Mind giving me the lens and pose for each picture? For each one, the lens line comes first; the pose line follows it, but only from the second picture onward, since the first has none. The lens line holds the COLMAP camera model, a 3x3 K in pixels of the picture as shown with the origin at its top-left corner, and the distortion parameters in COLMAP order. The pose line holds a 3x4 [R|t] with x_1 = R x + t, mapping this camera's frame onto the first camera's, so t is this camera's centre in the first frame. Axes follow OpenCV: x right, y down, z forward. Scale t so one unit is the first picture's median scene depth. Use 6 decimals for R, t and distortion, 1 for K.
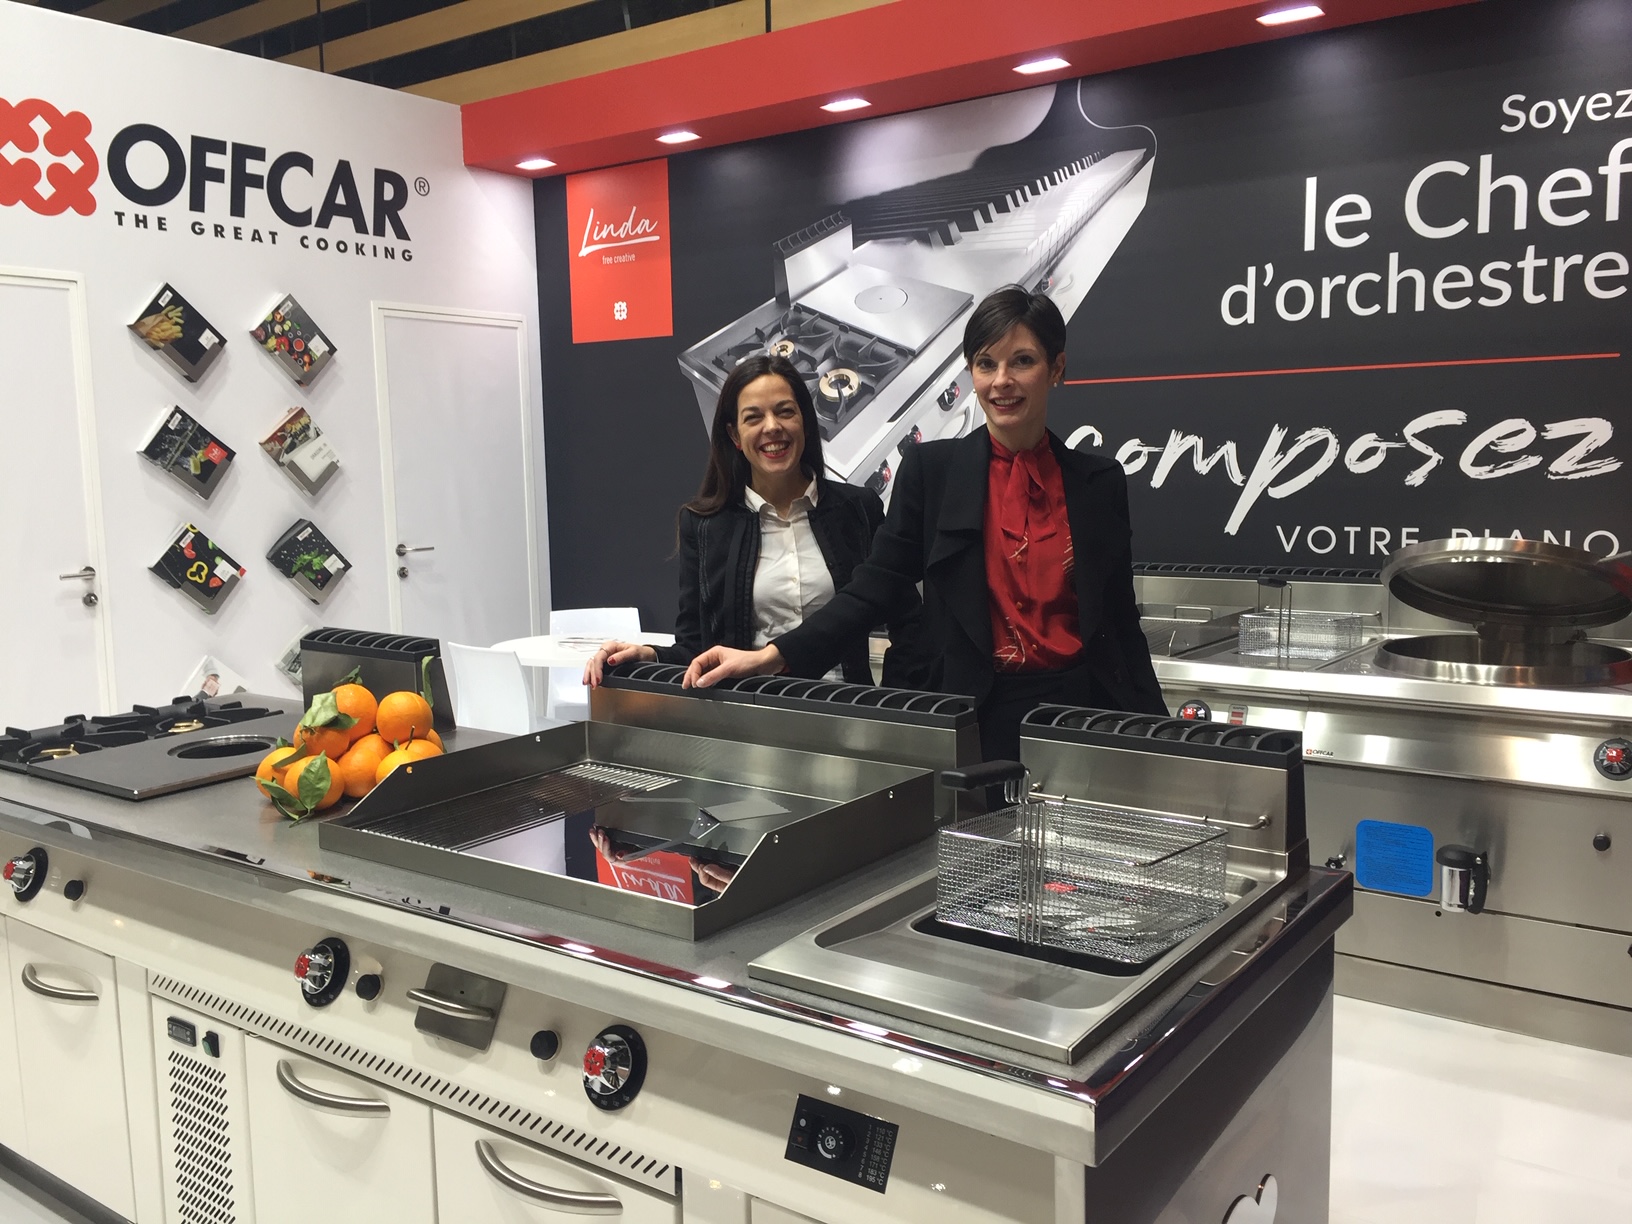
lens RADIAL K [[1386.5, 0, 826.0], [0, 1386.5, 615.2], [0, 0, 1]] dist [0.084052, -0.112714]
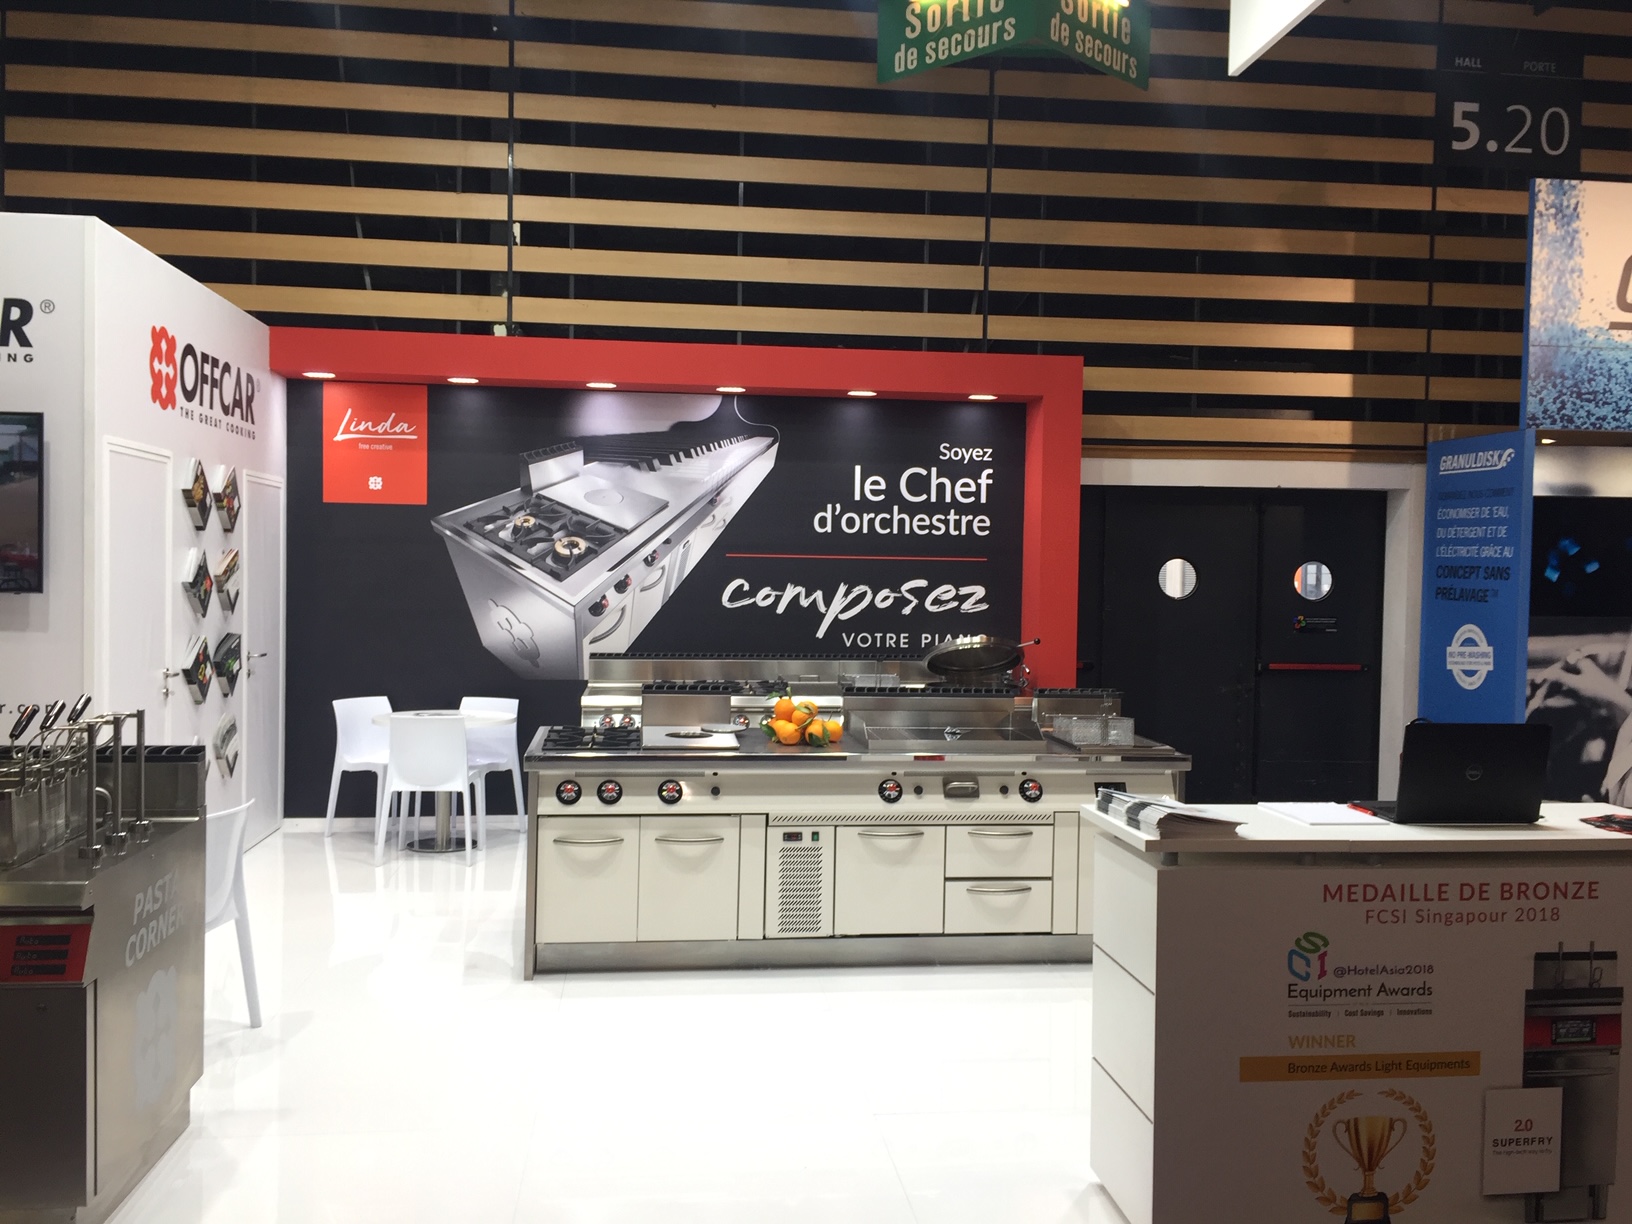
lens RADIAL K [[1386.5, 0, 808.3], [0, 1386.5, 626.0], [0, 0, 1]] dist [0.084052, -0.112714]
pose [[0.734355, -0.000043, 0.678766, -1.024433], [0.051882, 0.997078, -0.056068, 0.032984], [-0.676780, 0.076390, 0.732211, -0.403310]]
